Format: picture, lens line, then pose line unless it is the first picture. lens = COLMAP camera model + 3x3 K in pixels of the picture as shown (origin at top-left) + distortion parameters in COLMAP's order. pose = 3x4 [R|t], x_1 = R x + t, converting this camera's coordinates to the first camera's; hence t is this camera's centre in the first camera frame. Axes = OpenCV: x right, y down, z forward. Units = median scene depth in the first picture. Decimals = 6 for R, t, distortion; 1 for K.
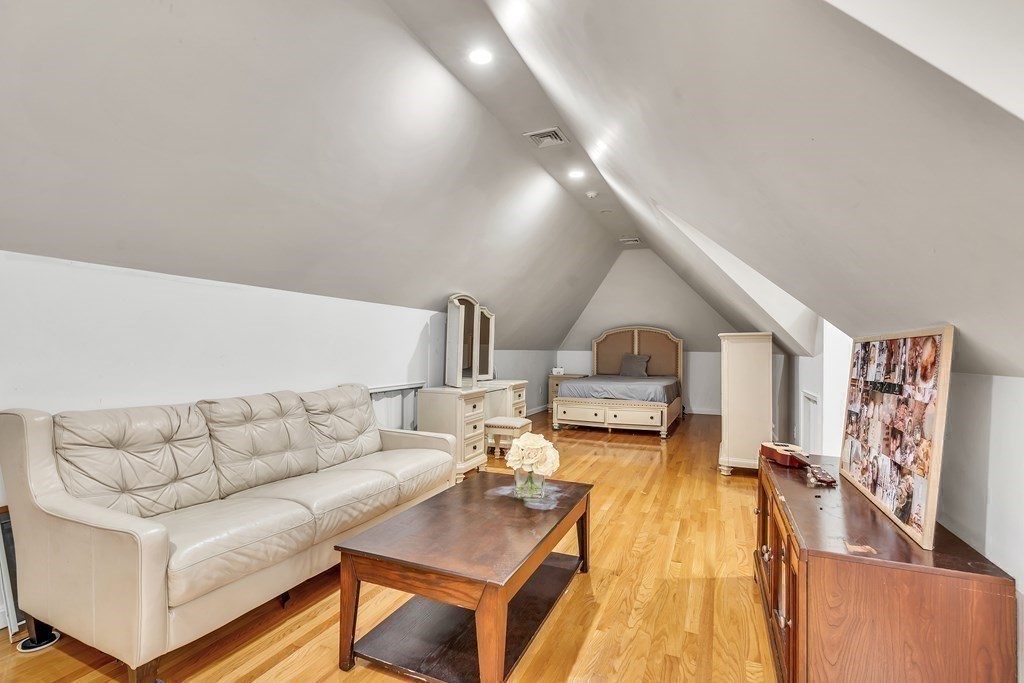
lens RADIAL K [[470.2, 0, 510.0], [0, 470.2, 346.0], [0, 0, 1]] dist [-0.002290, 0.000031]
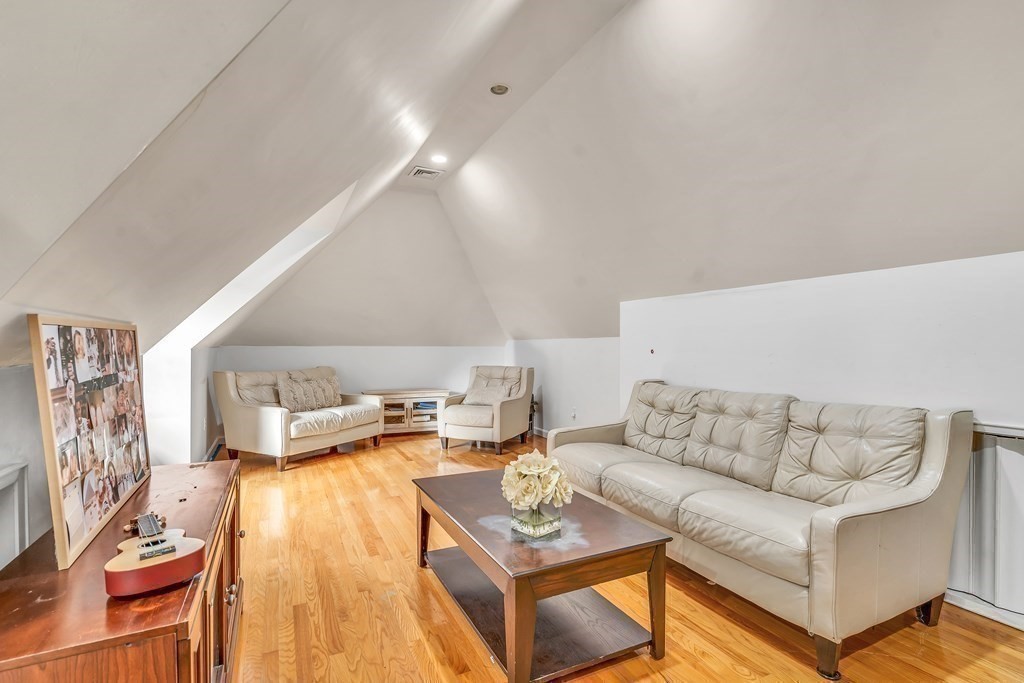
lens RADIAL K [[470.2, 0, 509.4], [0, 470.2, 346.4], [0, 0, 1]] dist [-0.002290, 0.000031]
pose [[-0.639489, -0.011055, -0.768721, 0.899863], [-0.001275, 0.999910, -0.013318, 0.028811], [0.768799, -0.007536, -0.639446, 1.959451]]
